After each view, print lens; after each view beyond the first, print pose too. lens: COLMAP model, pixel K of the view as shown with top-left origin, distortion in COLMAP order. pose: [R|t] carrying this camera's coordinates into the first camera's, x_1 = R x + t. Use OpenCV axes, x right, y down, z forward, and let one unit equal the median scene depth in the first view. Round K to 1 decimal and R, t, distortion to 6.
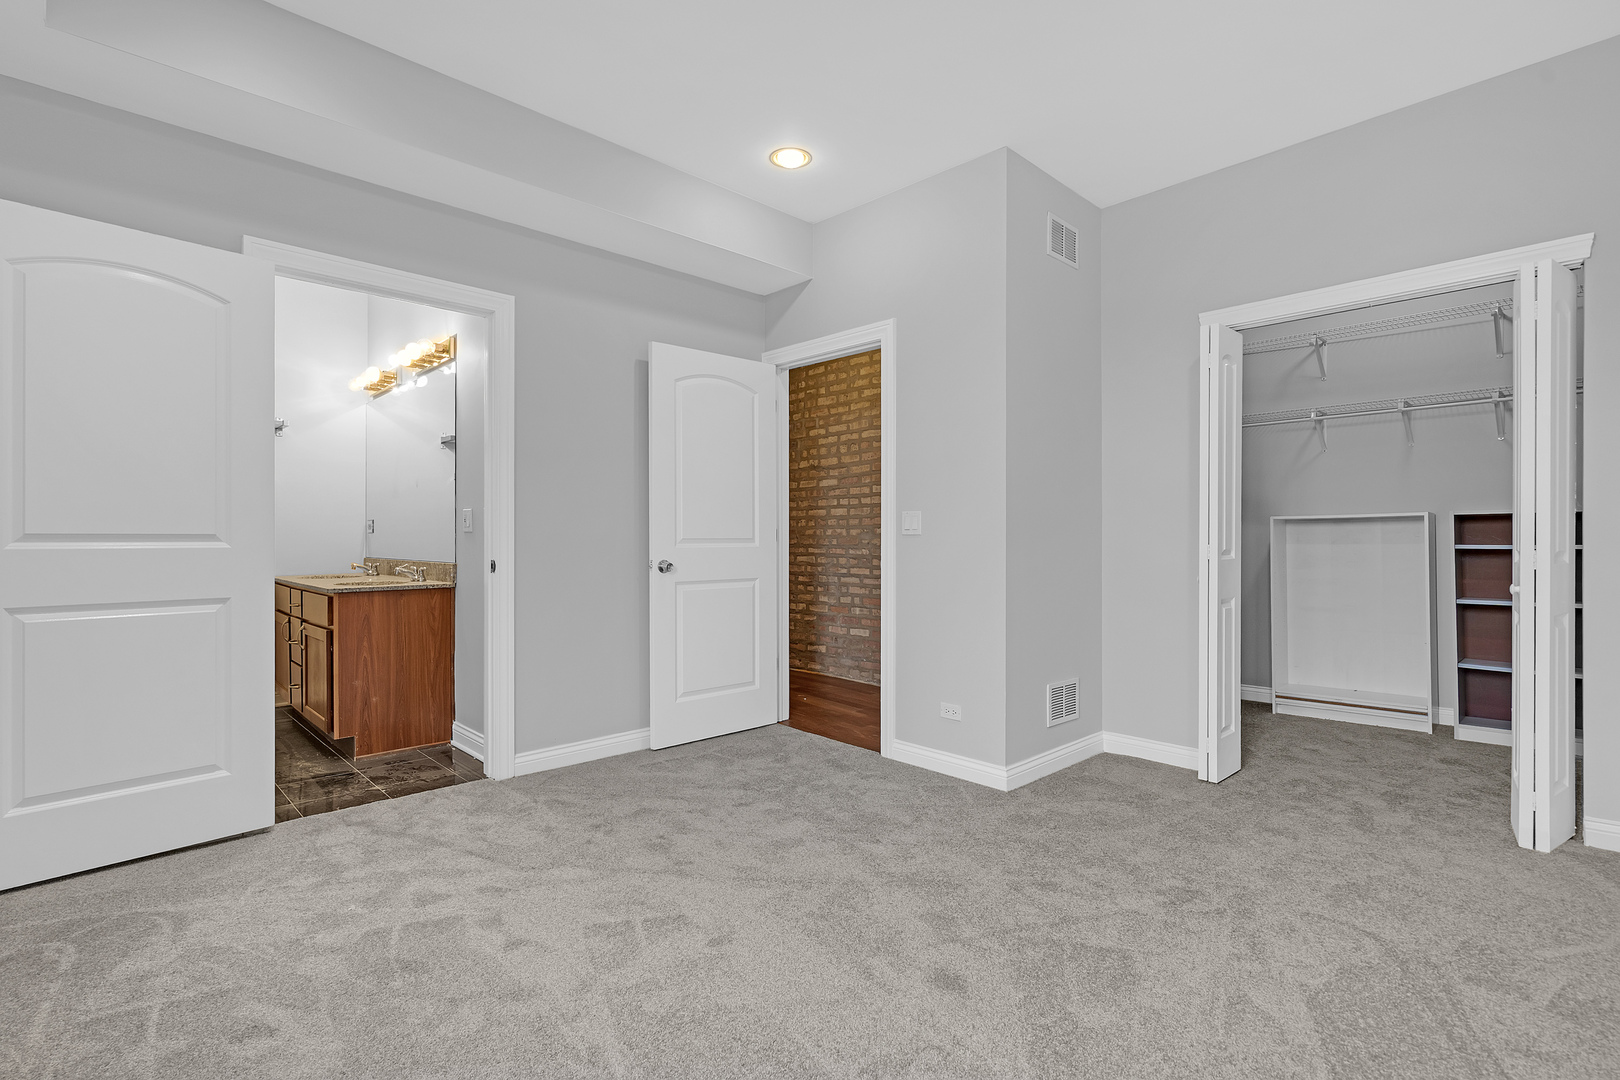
lens RADIAL K [[775.6, 0, 810.0], [0, 775.6, 540.0], [0, 0, 1]] dist [-0.001021, -0.000083]
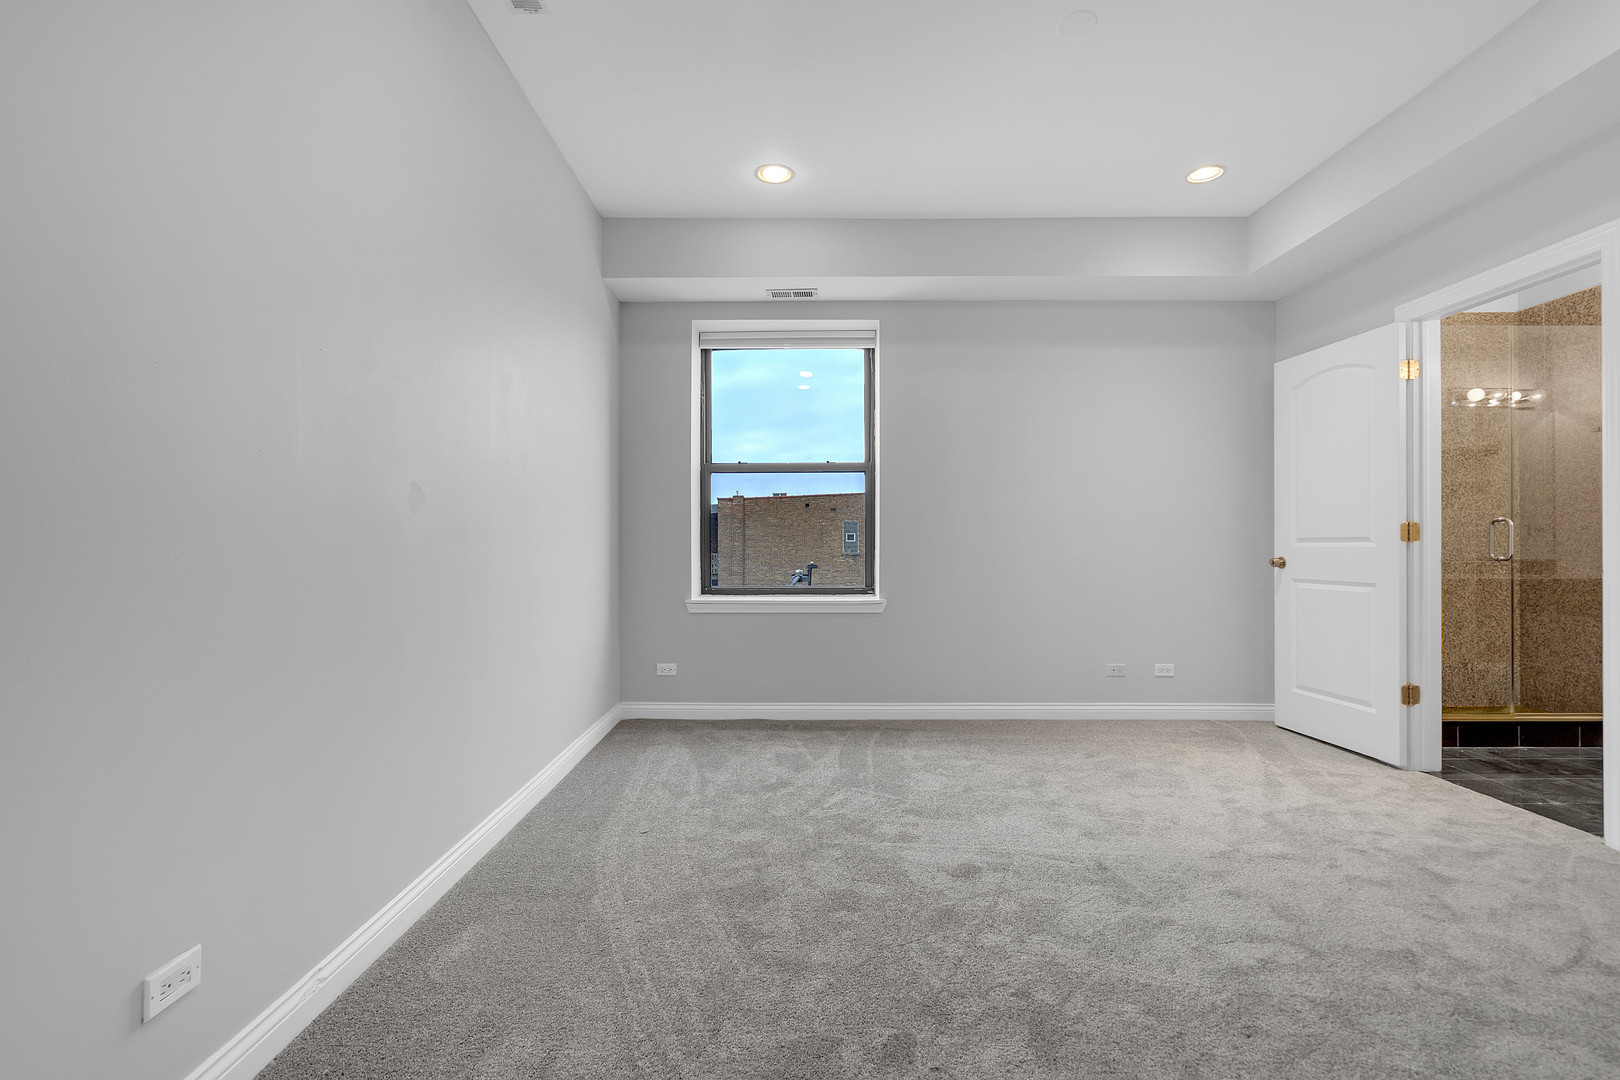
lens RADIAL K [[743.5, 0, 804.8], [0, 743.5, 546.4], [0, 0, 1]] dist [0.000441, 0.000267]
pose [[-0.709172, -0.005637, -0.705013, 0.887805], [-0.005629, 0.999981, -0.002333, 0.018713], [0.705013, 0.002314, -0.709191, 1.224718]]
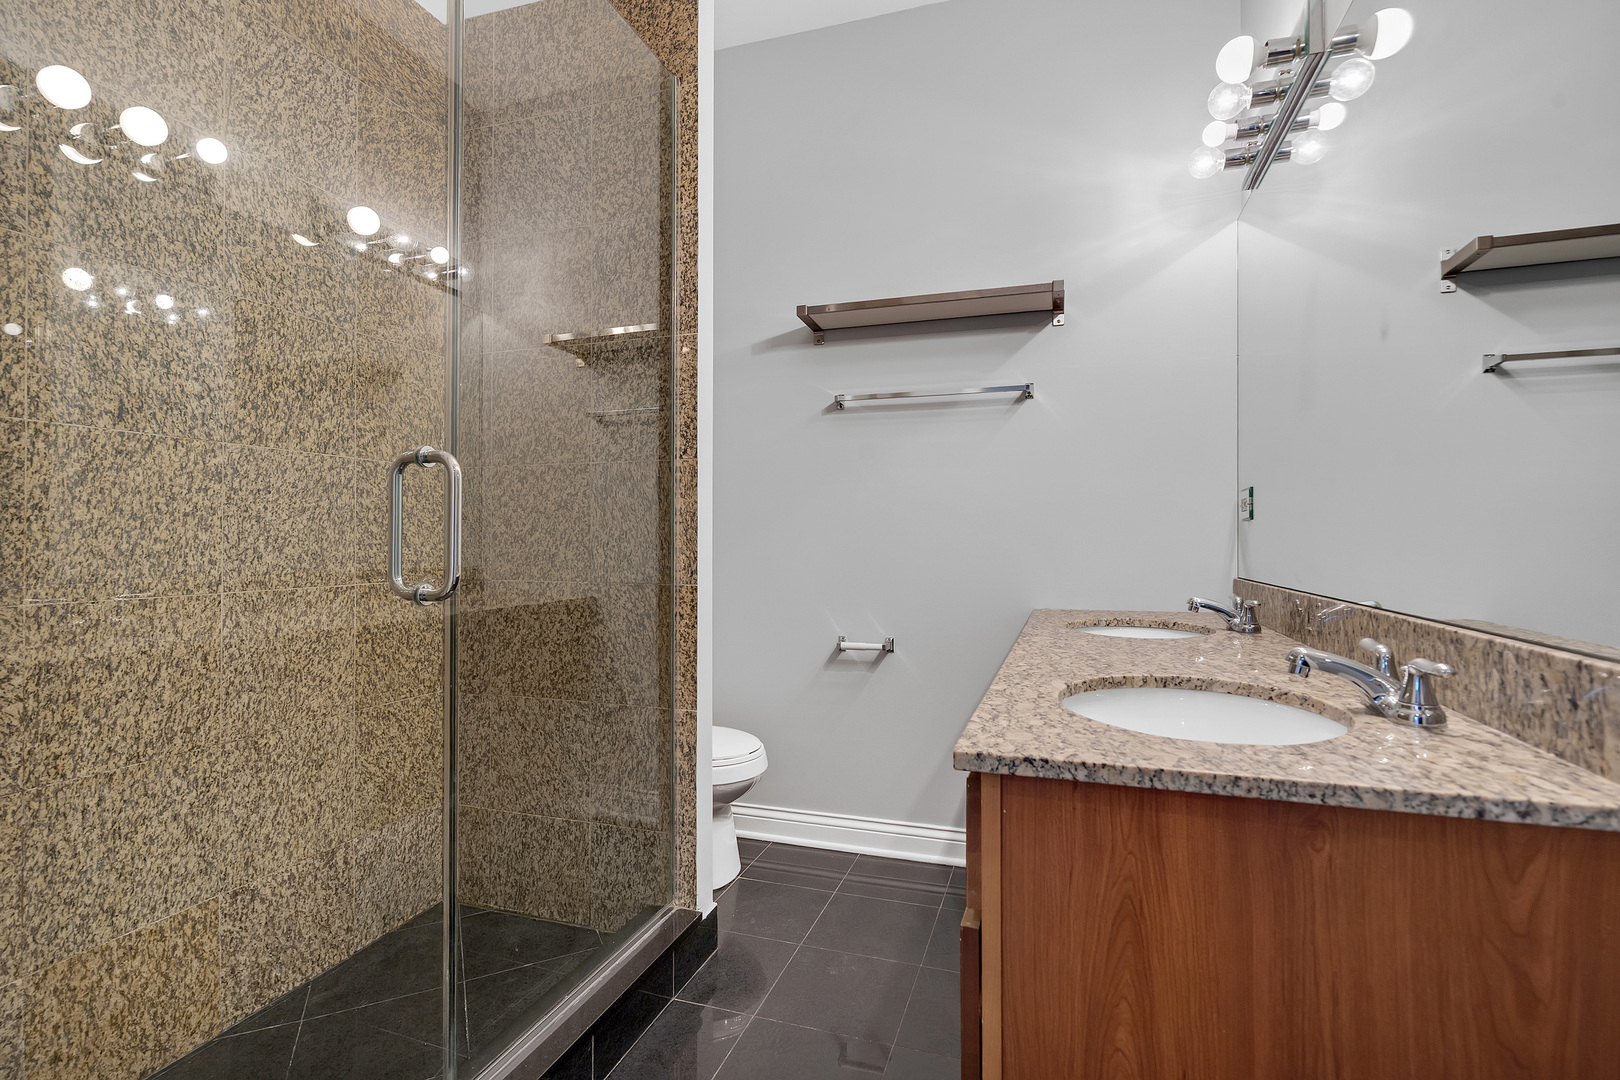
lens RADIAL K [[753.6, 0, 834.1], [0, 753.6, 525.9], [0, 0, 1]] dist [-0.002106, 0.000028]
pose [[0.475495, -0.023525, -0.879404, -0.599066], [0.002080, 0.999670, -0.025617, 0.006104], [0.879716, 0.010352, 0.475387, 1.155231]]
